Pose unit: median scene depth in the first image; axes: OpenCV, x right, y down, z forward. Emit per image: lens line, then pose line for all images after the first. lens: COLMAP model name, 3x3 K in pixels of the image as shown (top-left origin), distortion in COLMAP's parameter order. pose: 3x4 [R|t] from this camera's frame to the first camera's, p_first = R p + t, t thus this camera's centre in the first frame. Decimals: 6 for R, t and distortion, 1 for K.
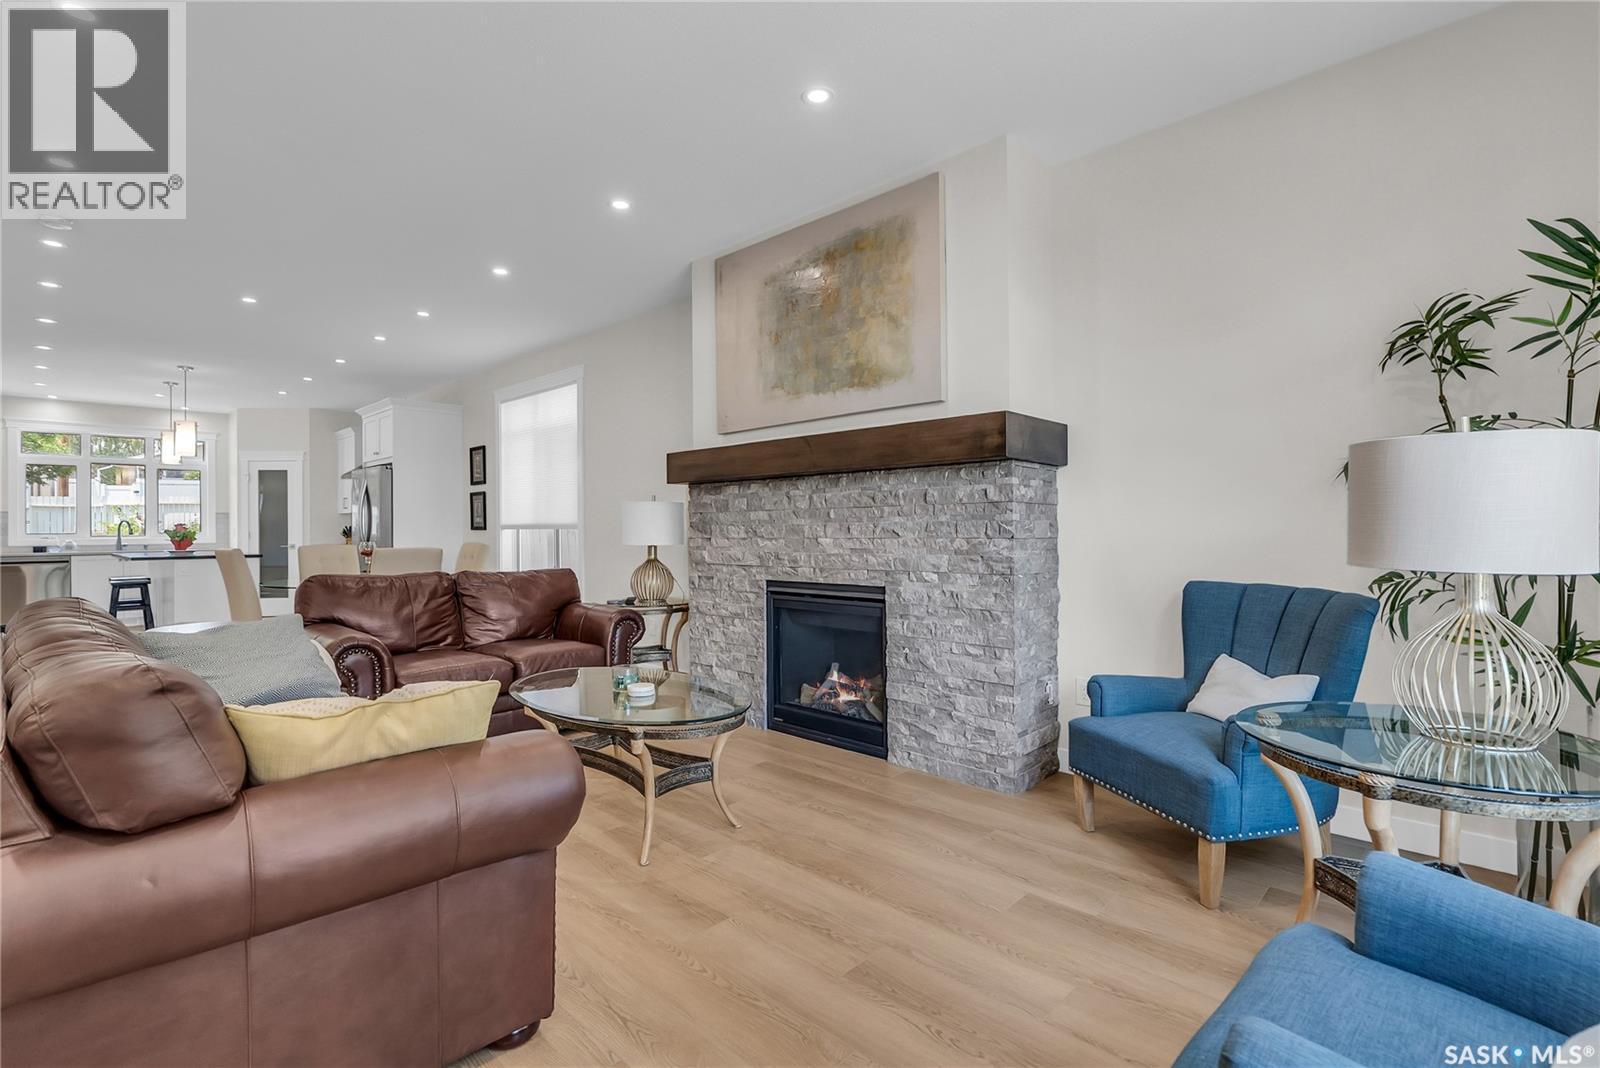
lens RADIAL K [[743.5, 0, 793.1], [0, 743.5, 527.8], [0, 0, 1]] dist [-0.005072, 0.000820]
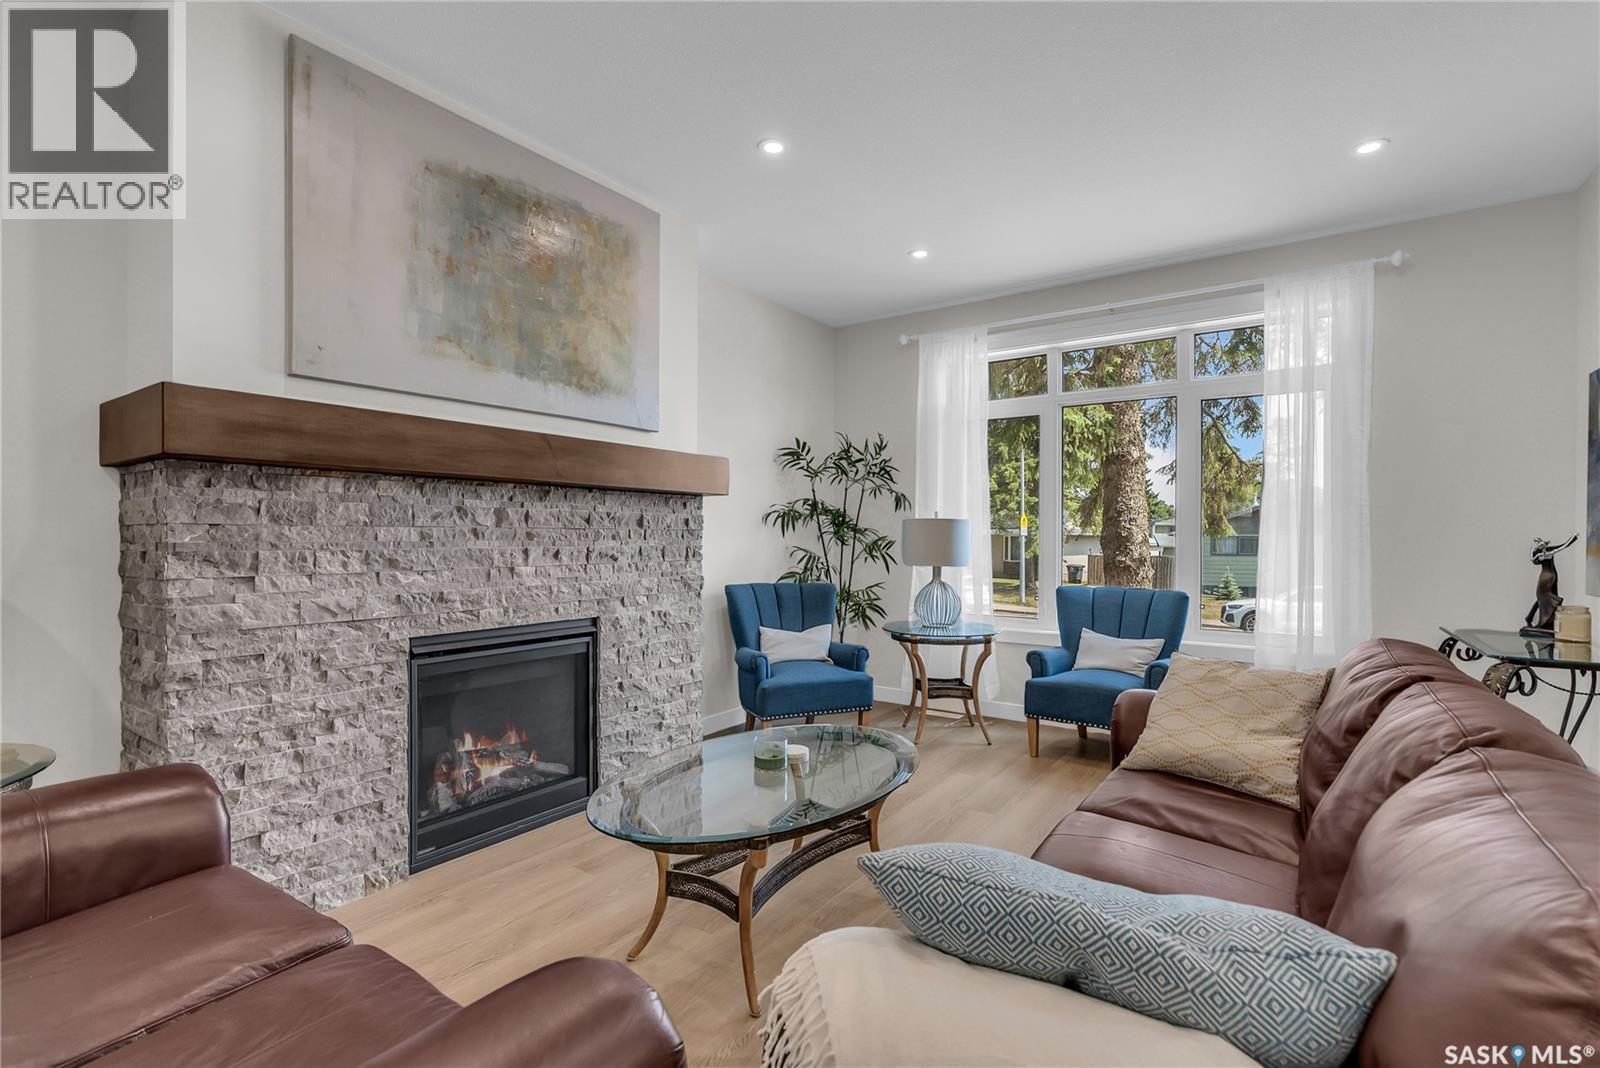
lens RADIAL K [[743.5, 0, 791.0], [0, 743.5, 543.8], [0, 0, 1]] dist [-0.005072, 0.000820]
pose [[-0.152474, -0.002714, 0.988304, -0.672159], [-0.005939, 0.999981, 0.001830, -0.011298], [-0.988290, -0.005591, -0.152487, 0.747804]]
